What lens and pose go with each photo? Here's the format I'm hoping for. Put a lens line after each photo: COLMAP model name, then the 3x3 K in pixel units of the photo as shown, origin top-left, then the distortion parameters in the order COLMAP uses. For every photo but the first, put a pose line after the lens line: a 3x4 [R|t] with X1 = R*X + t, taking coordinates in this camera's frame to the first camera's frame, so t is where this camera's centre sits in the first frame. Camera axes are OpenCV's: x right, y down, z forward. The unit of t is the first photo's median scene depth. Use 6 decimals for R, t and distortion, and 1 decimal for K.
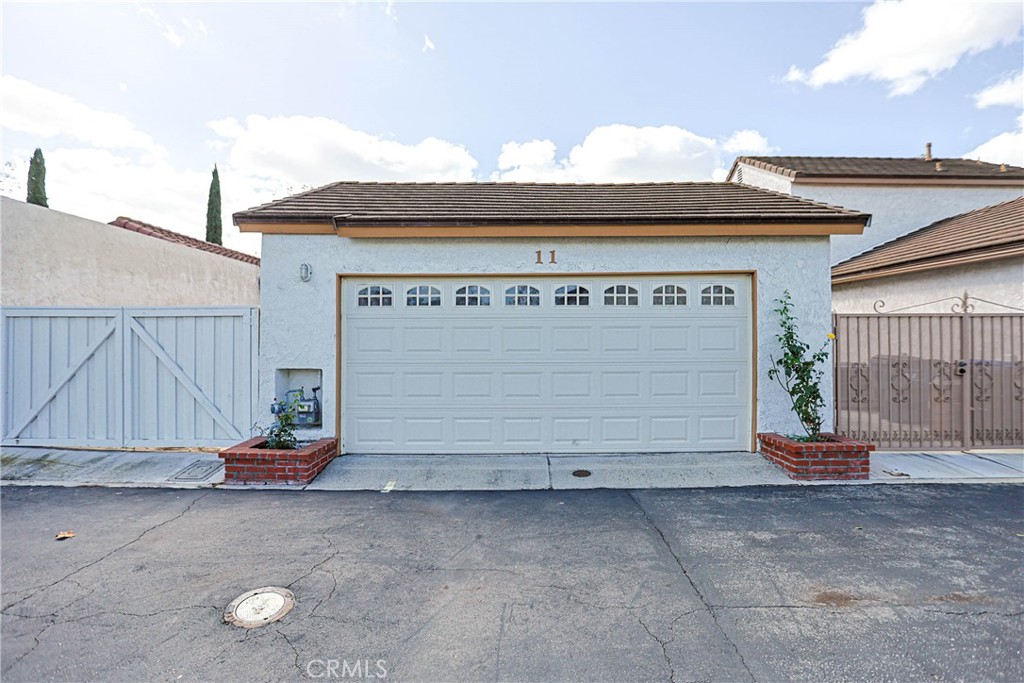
lens RADIAL K [[492.6, 0, 512.9], [0, 492.6, 350.7], [0, 0, 1]] dist [-0.041835, 0.019545]
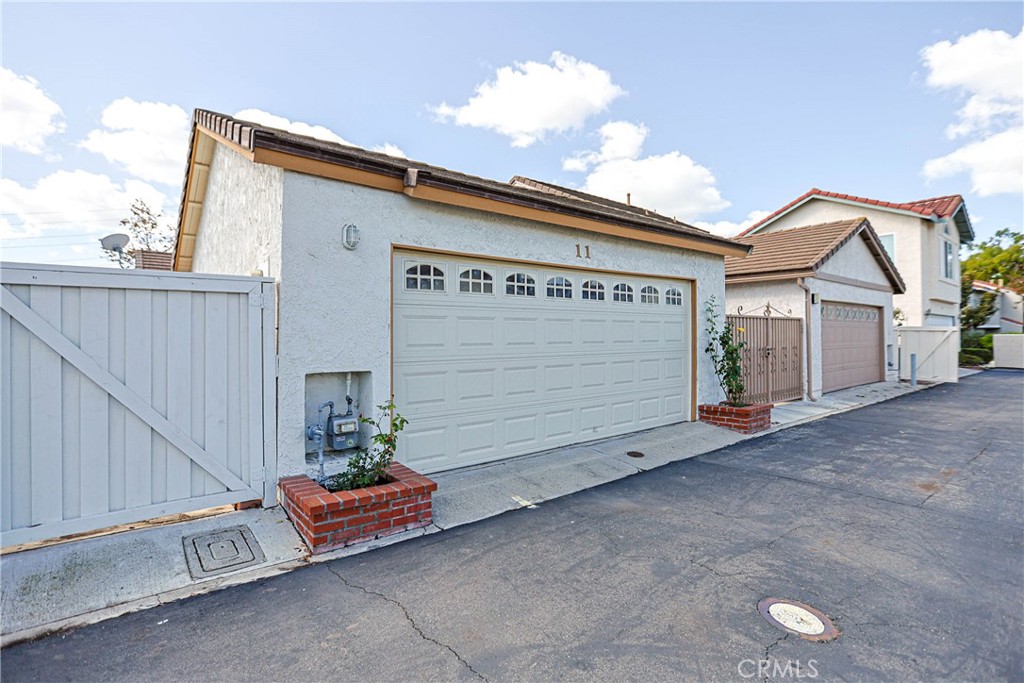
lens RADIAL K [[496.8, 0, 524.0], [0, 496.8, 341.8], [0, 0, 1]] dist [-0.055090, 0.019851]
pose [[0.770882, -0.008416, 0.636922, -0.689463], [0.019780, 0.999747, -0.010730, 0.006734], [-0.636671, 0.020870, 0.770853, 0.285038]]
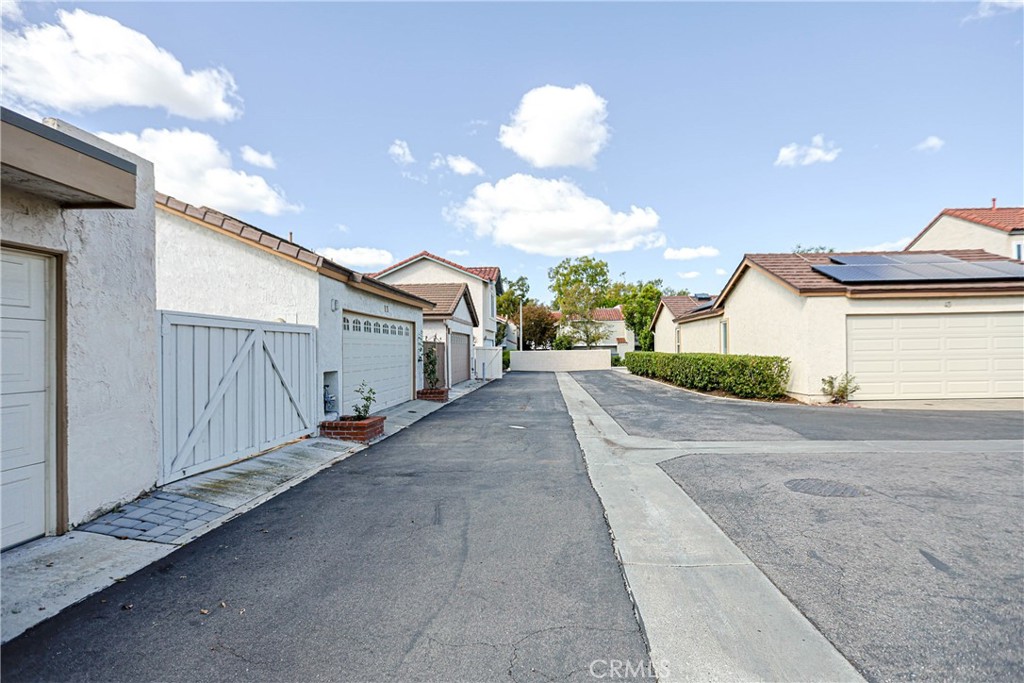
lens RADIAL K [[505.7, 0, 519.6], [0, 505.7, 353.3], [0, 0, 1]] dist [-0.055126, 0.022136]
pose [[0.052810, -0.004384, 0.998595, -1.916029], [0.030973, 0.999516, 0.002750, -0.002885], [-0.998124, 0.030784, 0.052920, 0.370912]]
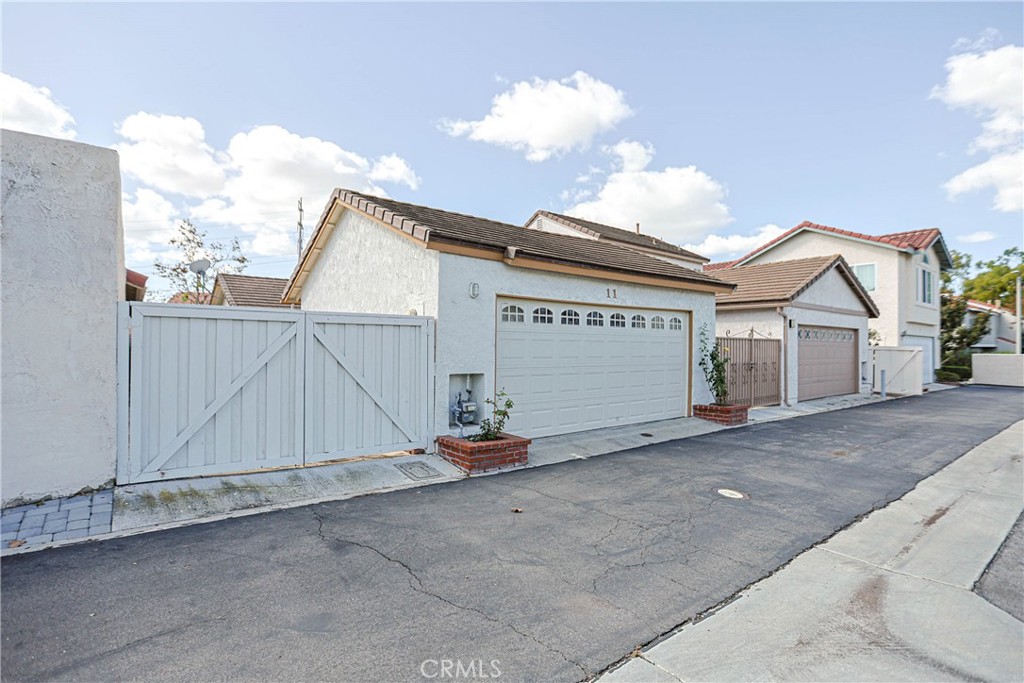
lens RADIAL K [[501.1, 0, 511.4], [0, 501.1, 345.1], [0, 0, 1]] dist [-0.057327, 0.022270]
pose [[0.790321, 0.013283, 0.612549, -1.085620], [0.005402, 0.999575, -0.028645, 0.004891], [-0.612669, 0.025947, 0.789913, 0.005405]]
